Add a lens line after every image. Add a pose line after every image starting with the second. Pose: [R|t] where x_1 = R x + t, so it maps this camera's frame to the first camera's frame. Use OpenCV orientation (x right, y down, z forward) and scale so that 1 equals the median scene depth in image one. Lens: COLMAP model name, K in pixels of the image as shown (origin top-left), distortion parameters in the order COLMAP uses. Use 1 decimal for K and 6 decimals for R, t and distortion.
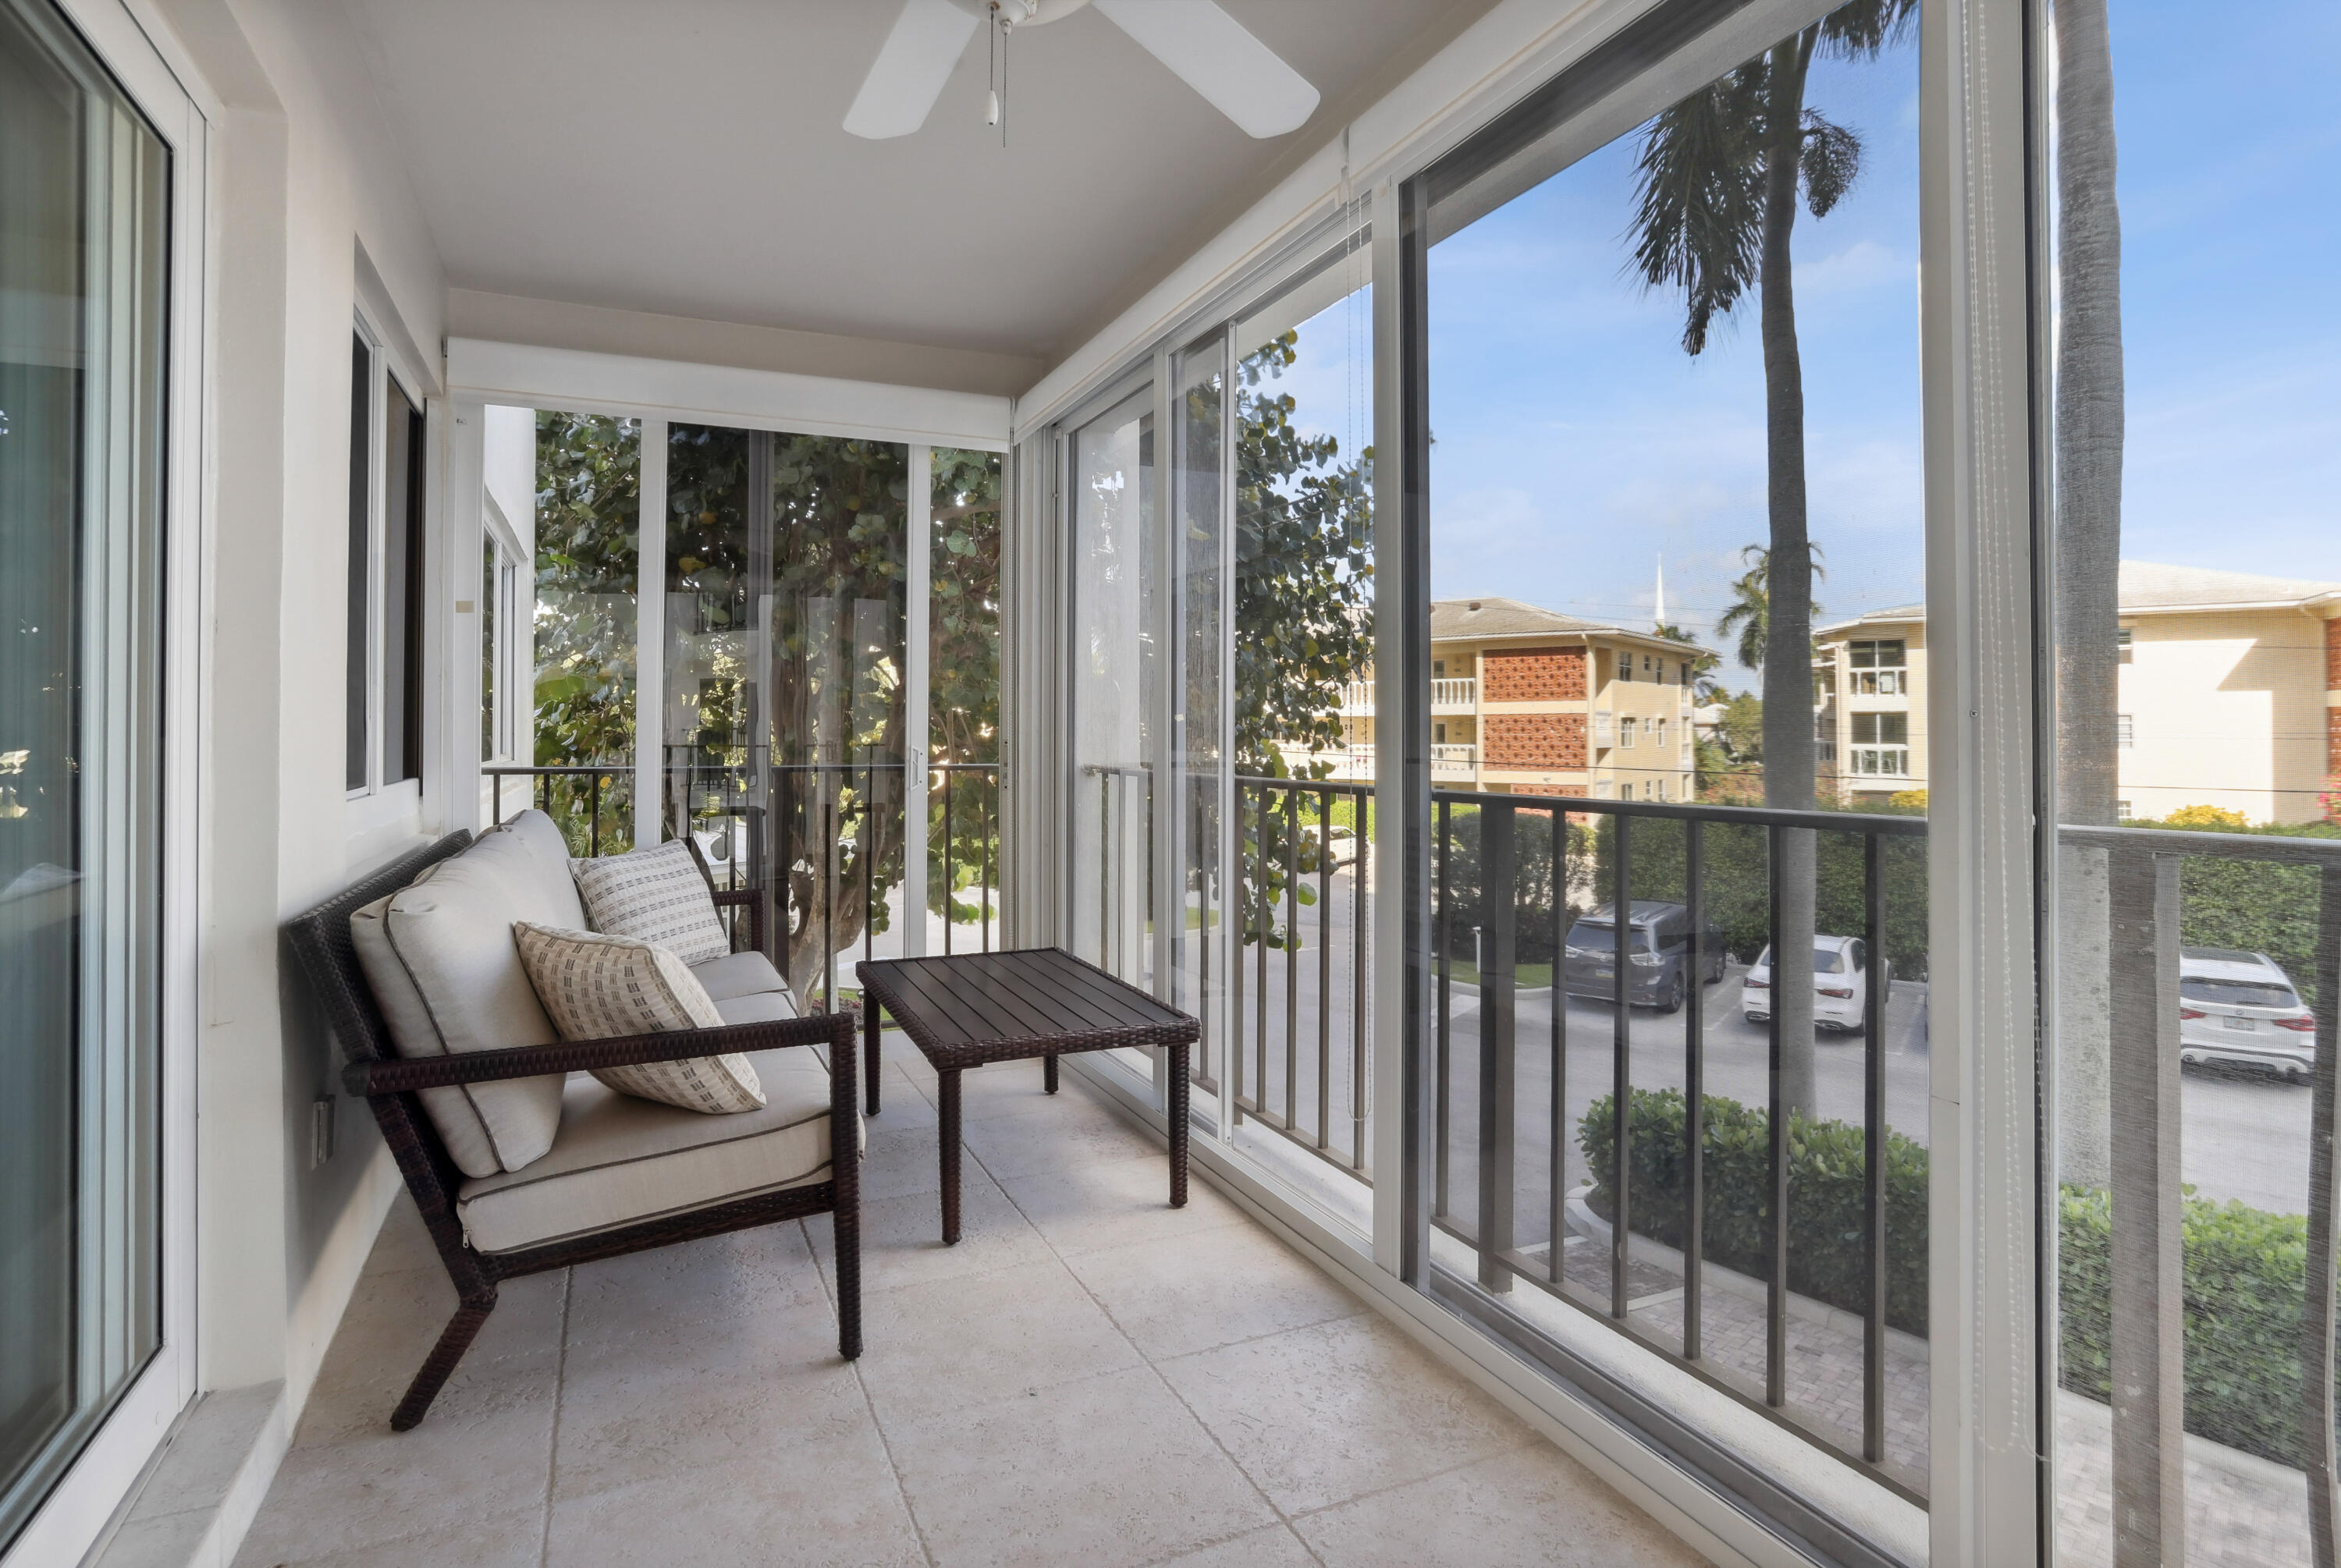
lens RADIAL K [[1212.0, 0, 1164.0], [0, 1212.0, 750.9], [0, 0, 1]] dist [-0.067369, 0.045912]
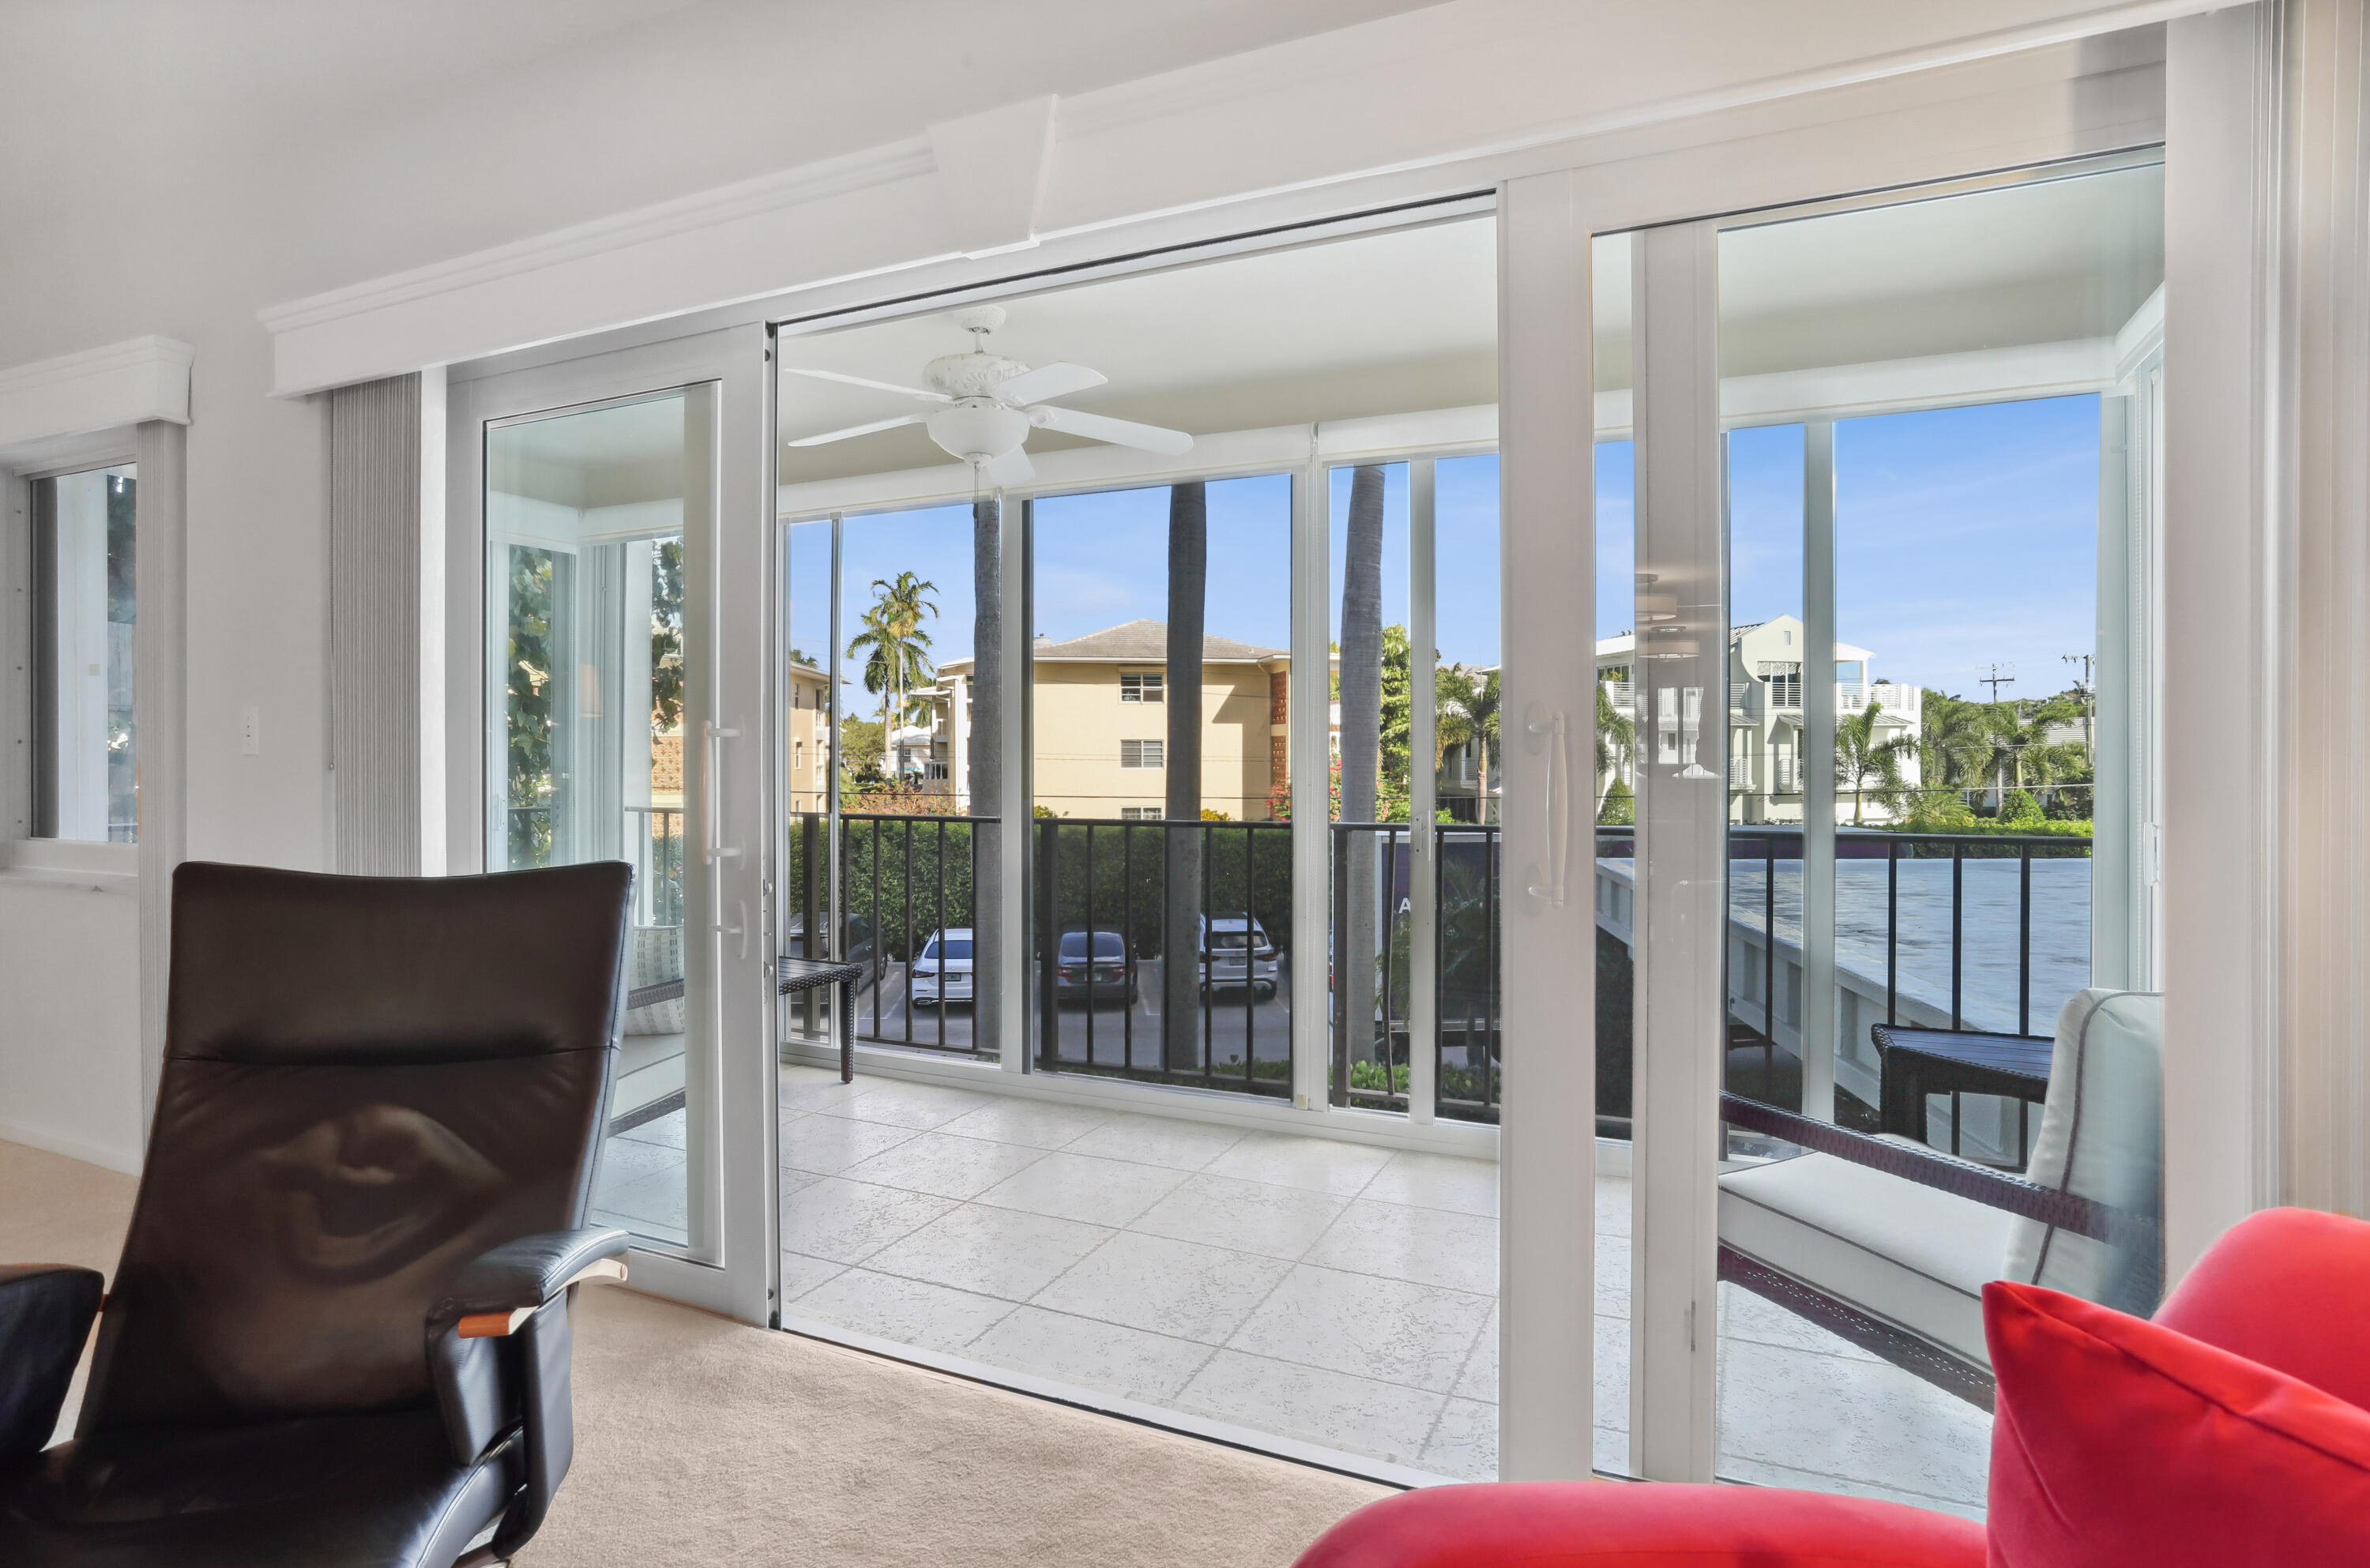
lens RADIAL K [[1287.0, 0, 1185.0], [0, 1287.0, 784.0], [0, 0, 1]] dist [-0.001872, -0.000187]
pose [[0.750100, -0.017646, 0.661089, -0.120522], [0.010584, 0.999836, 0.014678, -0.005818], [-0.661240, -0.004013, 0.750164, -0.088298]]
